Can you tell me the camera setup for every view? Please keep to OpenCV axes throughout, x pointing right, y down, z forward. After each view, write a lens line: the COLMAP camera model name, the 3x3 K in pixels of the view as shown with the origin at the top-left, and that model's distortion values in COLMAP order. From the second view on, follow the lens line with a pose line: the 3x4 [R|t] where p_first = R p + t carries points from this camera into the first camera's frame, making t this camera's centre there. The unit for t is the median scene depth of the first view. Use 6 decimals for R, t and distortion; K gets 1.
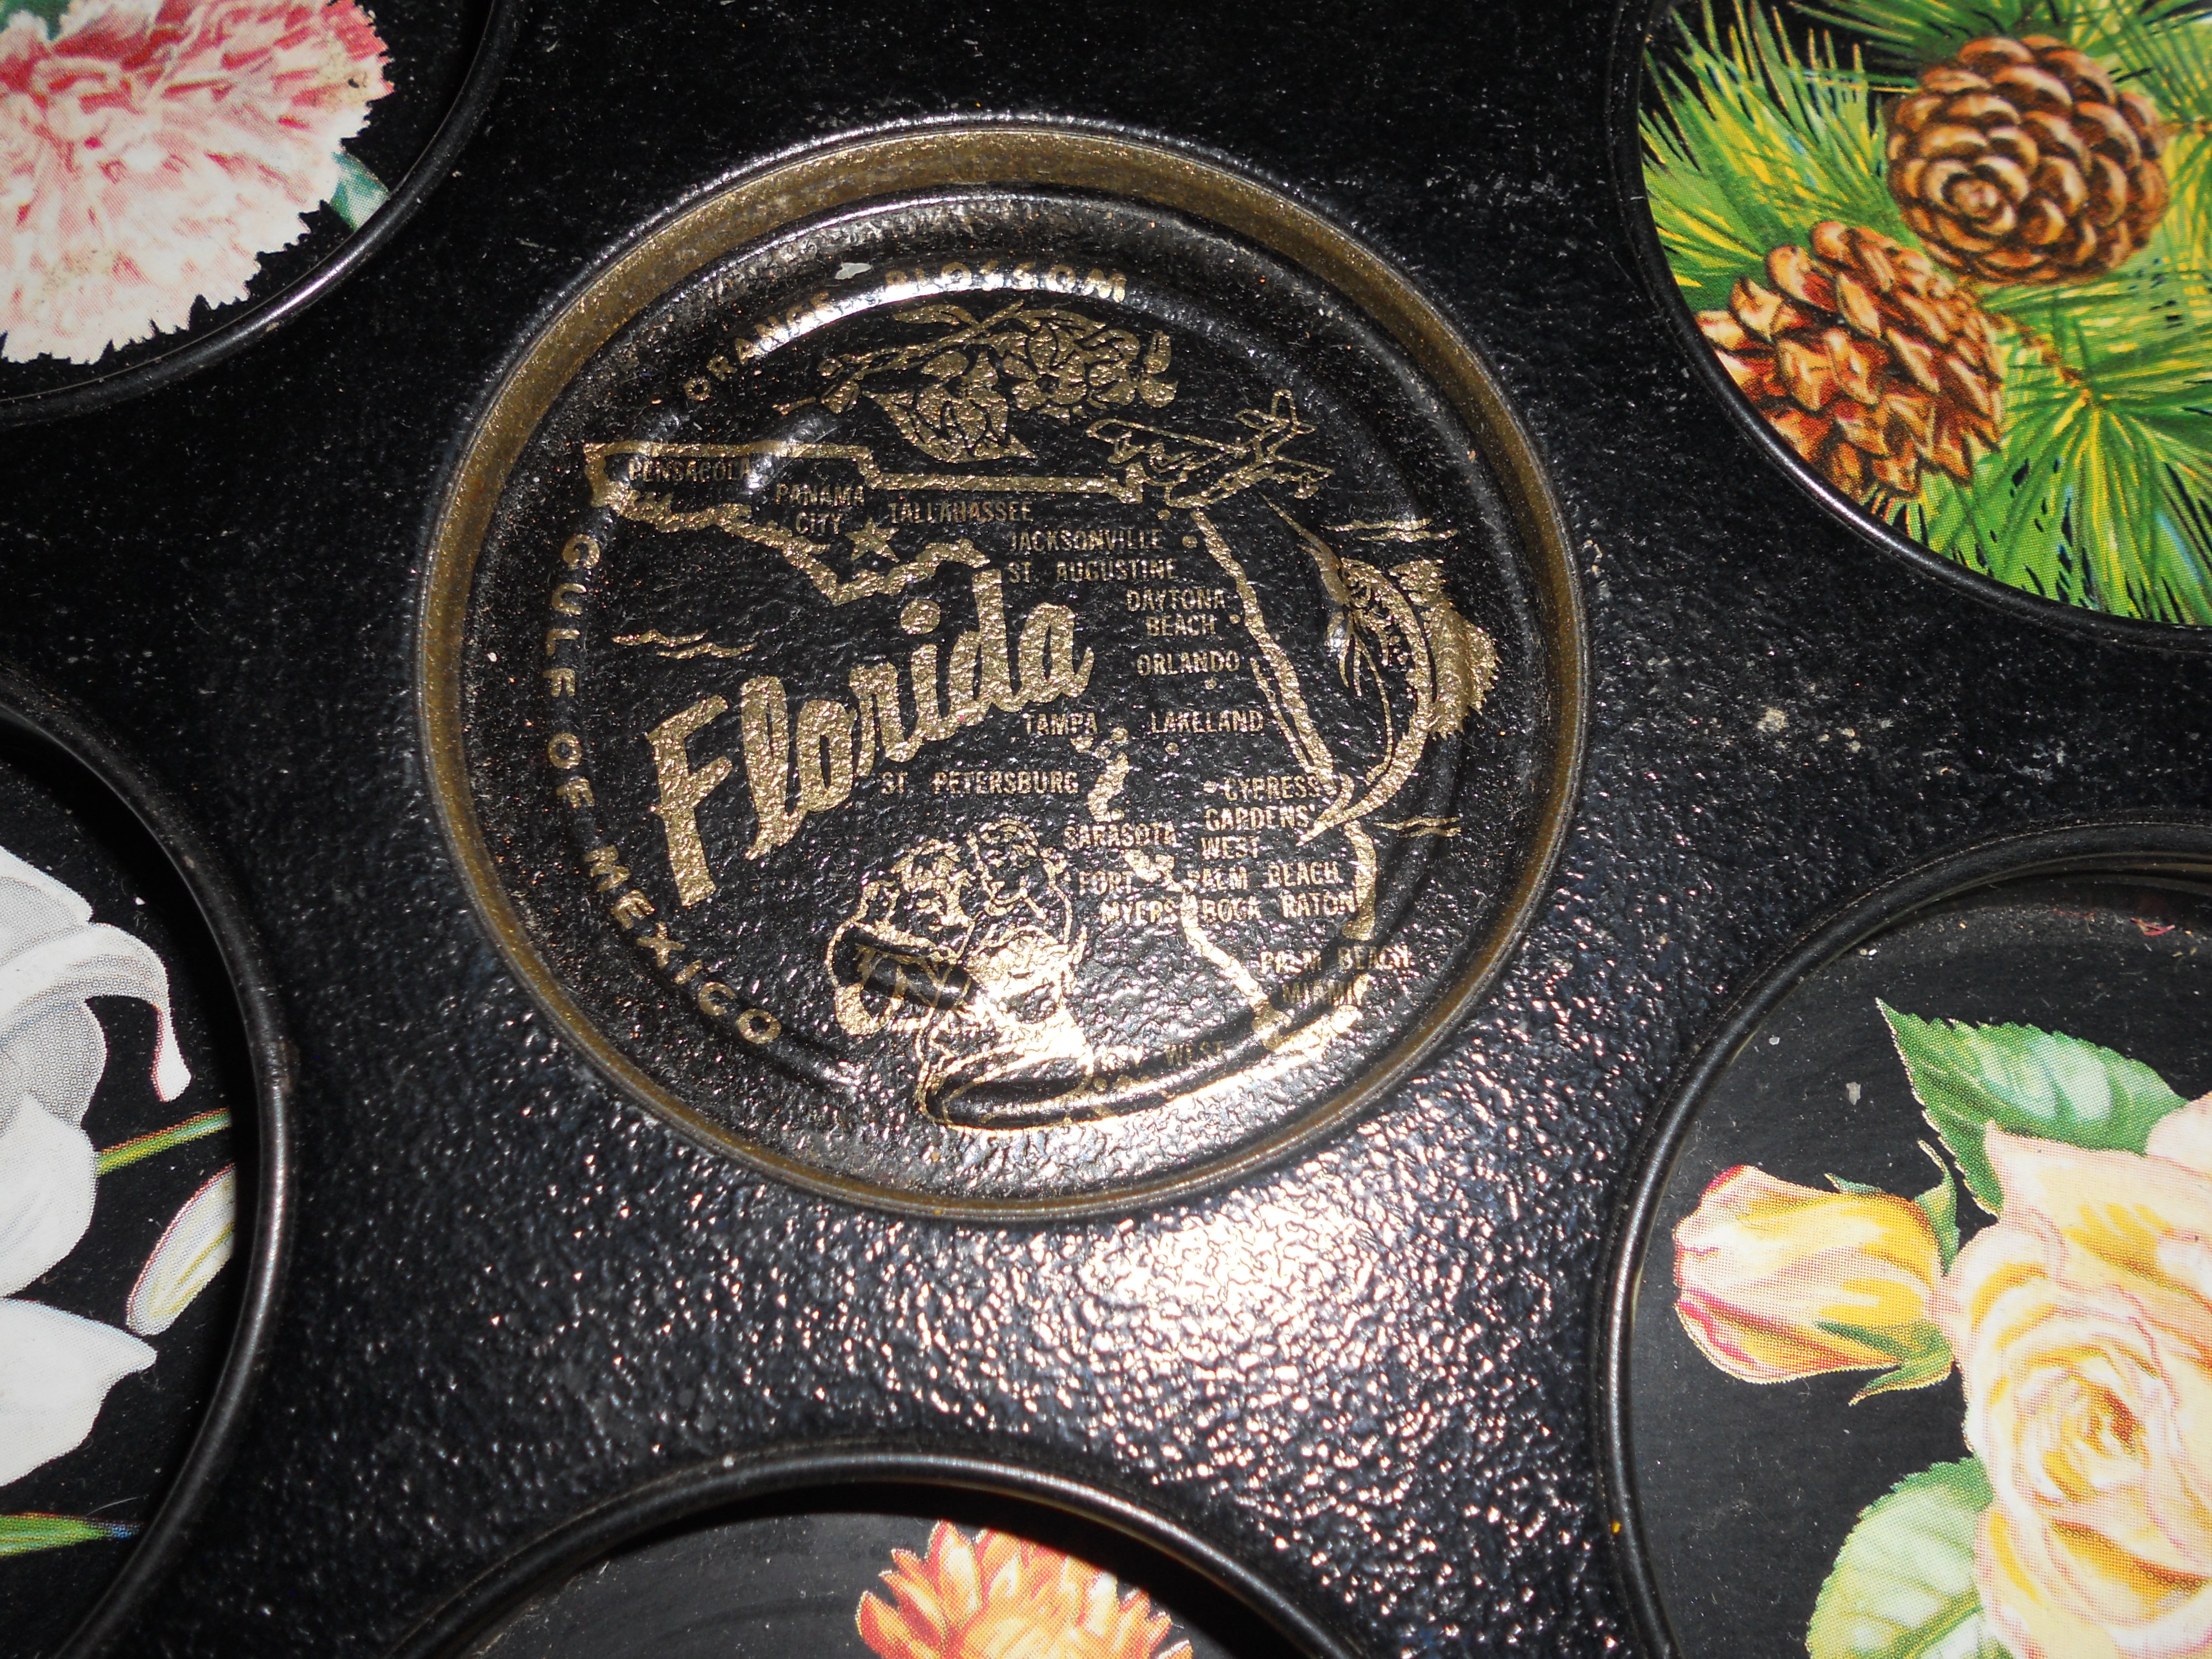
lens RADIAL K [[2074.8, 0, 1085.9], [0, 2074.8, 826.0], [0, 0, 1]] dist [0.045166, 0.000000]
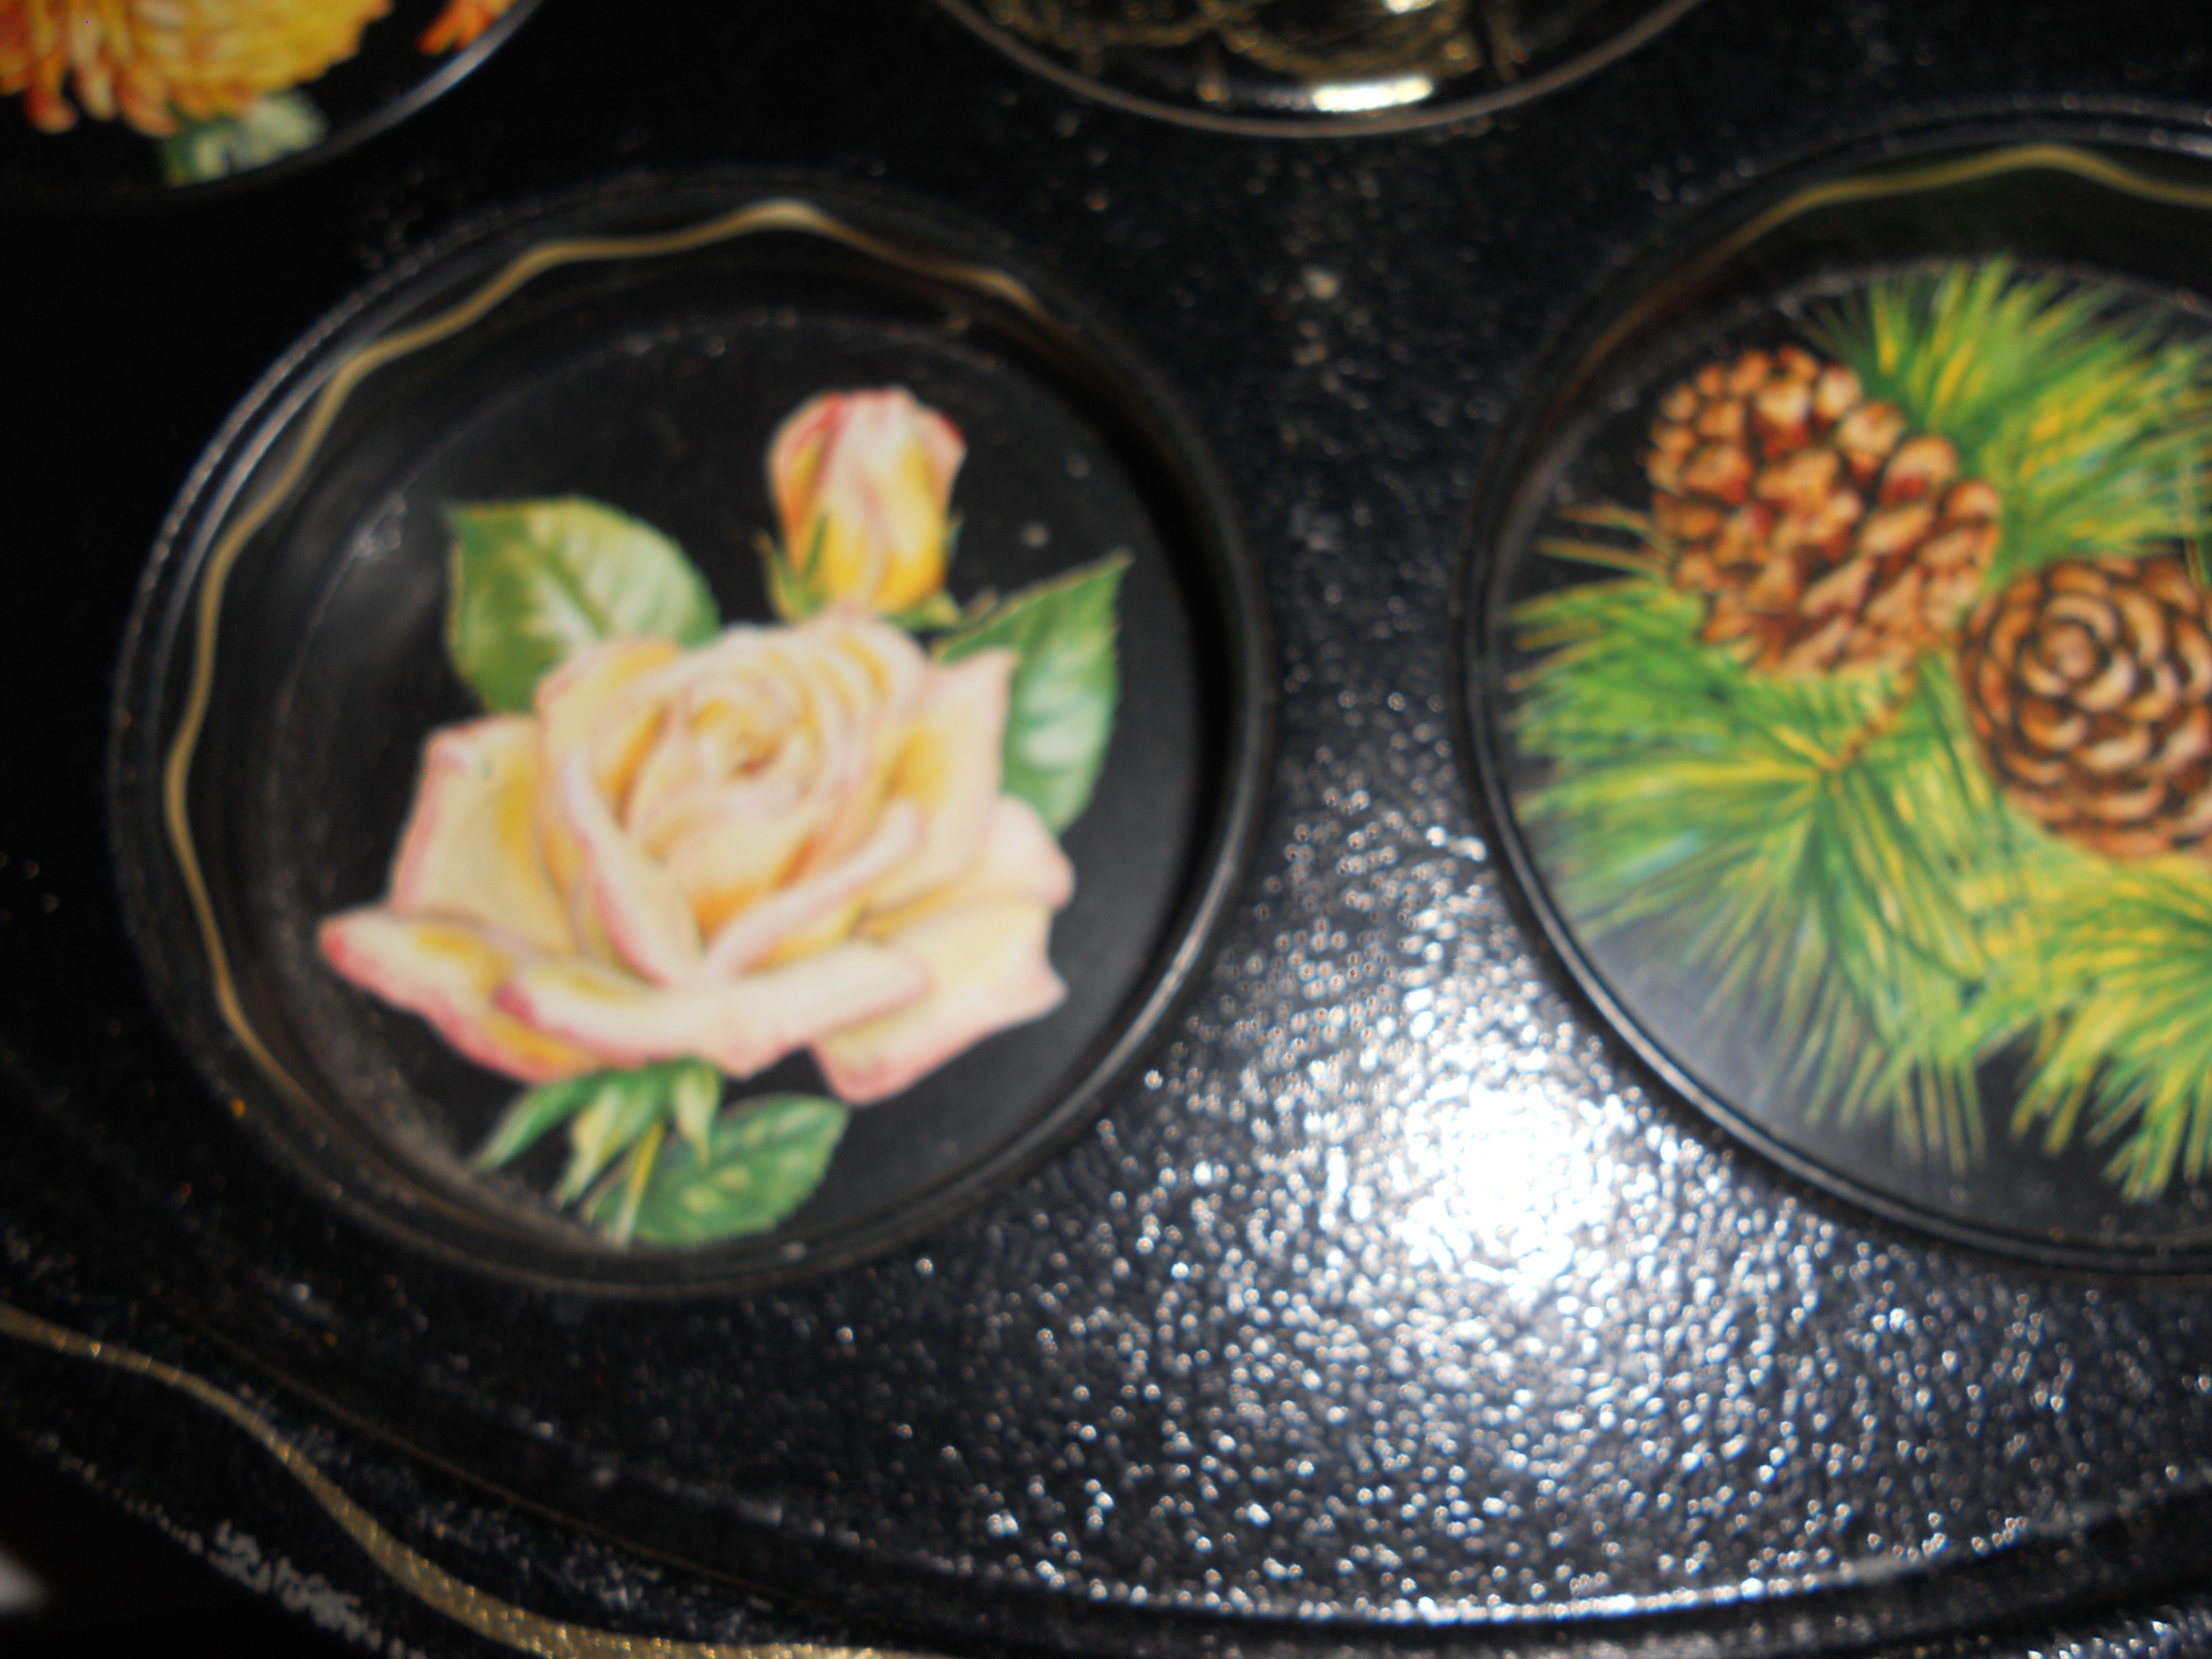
lens RADIAL K [[2074.8, 0, 1097.3], [0, 2074.8, 832.7], [0, 0, 1]] dist [0.045166, 0.000000]
pose [[0.068257, 0.935323, -0.347148, 0.791739], [-0.928750, 0.186653, 0.320287, -0.193399], [0.364368, 0.300552, 0.881422, 0.105144]]
